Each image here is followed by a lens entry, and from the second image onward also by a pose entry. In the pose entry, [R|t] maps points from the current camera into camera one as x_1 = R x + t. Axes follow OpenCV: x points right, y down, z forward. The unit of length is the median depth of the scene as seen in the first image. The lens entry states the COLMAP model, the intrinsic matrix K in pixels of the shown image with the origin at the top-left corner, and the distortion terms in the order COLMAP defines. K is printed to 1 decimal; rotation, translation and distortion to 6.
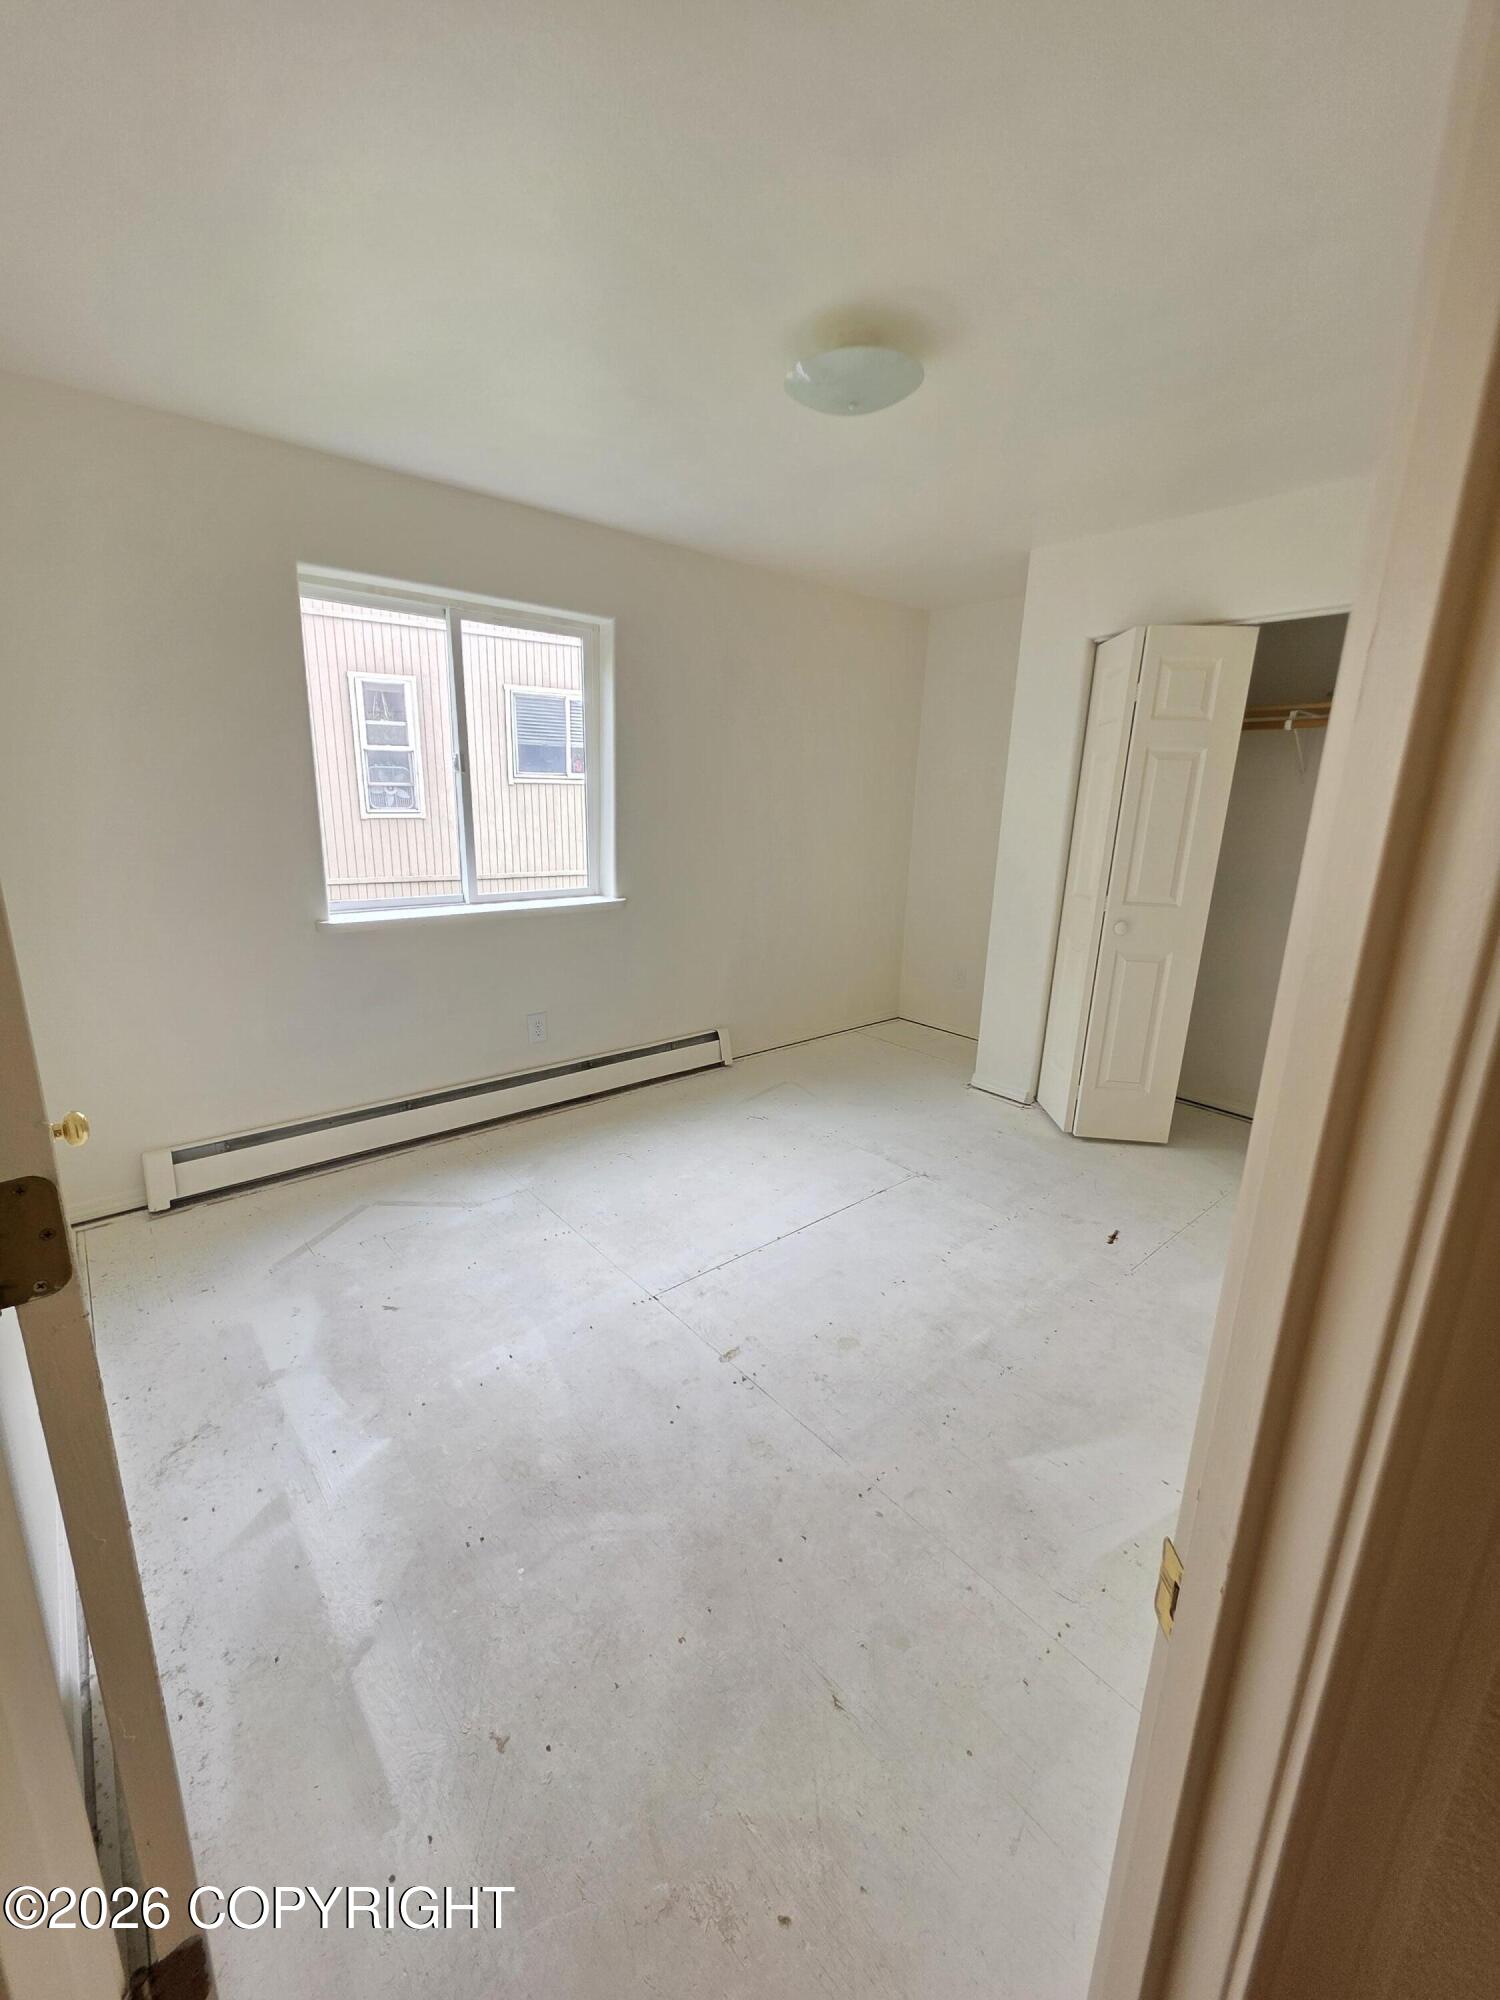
lens RADIAL K [[805.2, 0, 744.8], [0, 805.2, 998.8], [0, 0, 1]] dist [0.000777, -0.000732]
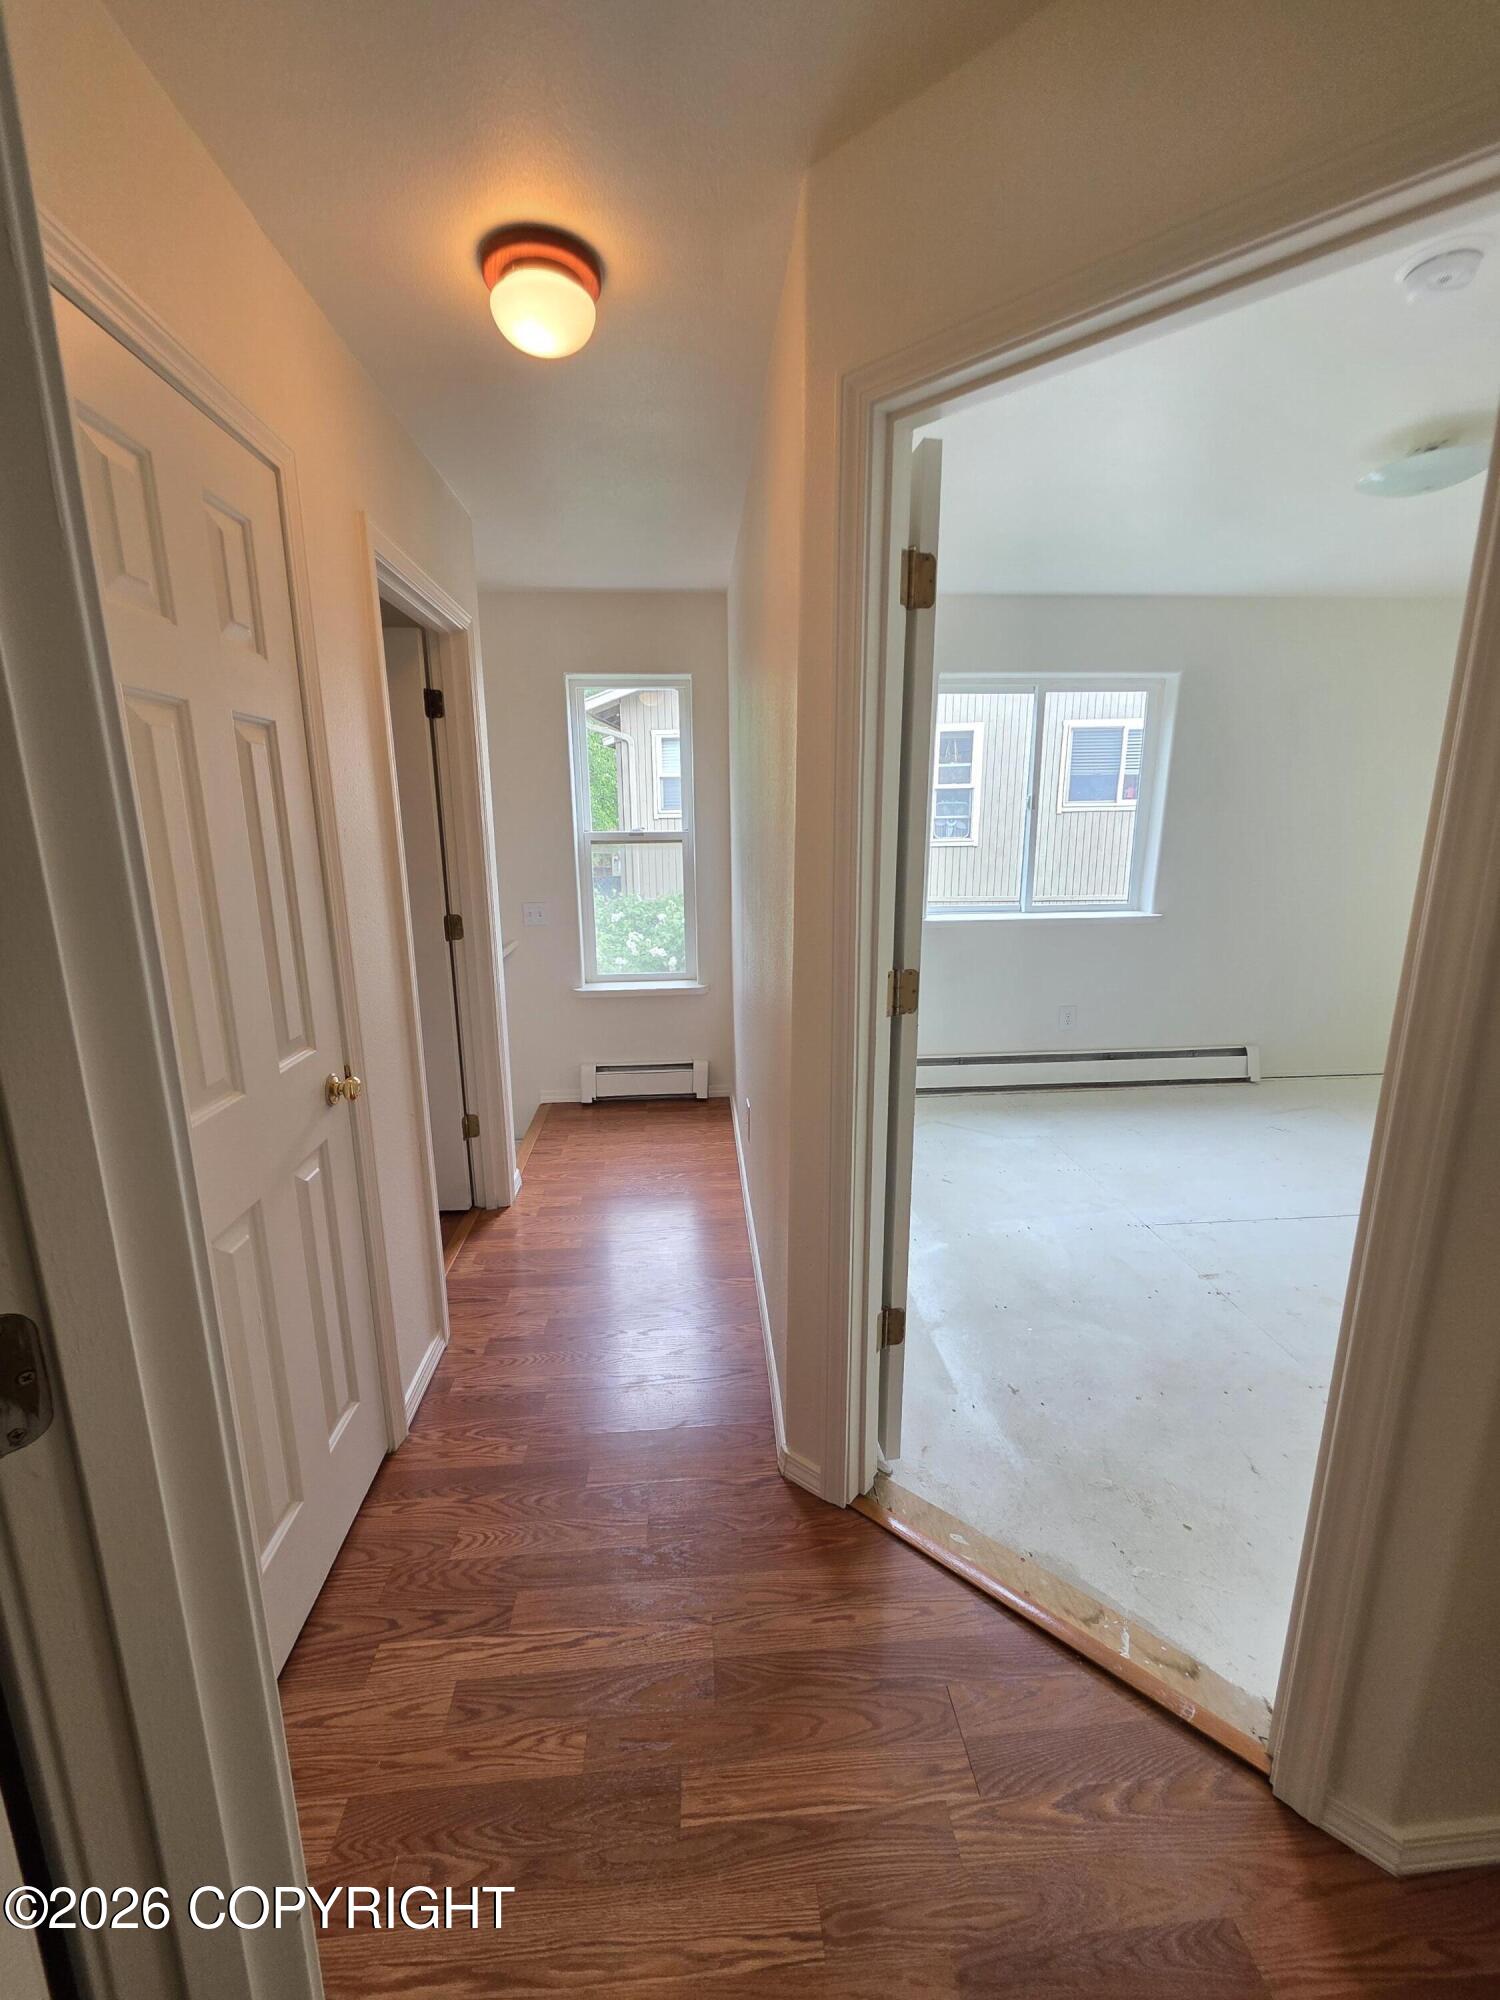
lens RADIAL K [[797.1, 0, 749.6], [0, 797.1, 994.7], [0, 0, 1]] dist [0.005023, -0.000504]
pose [[0.808092, 0.098481, -0.580766, 0.046321], [-0.119012, 0.992889, 0.002770, 0.053878], [0.576909, 0.066880, 0.814066, -0.244663]]
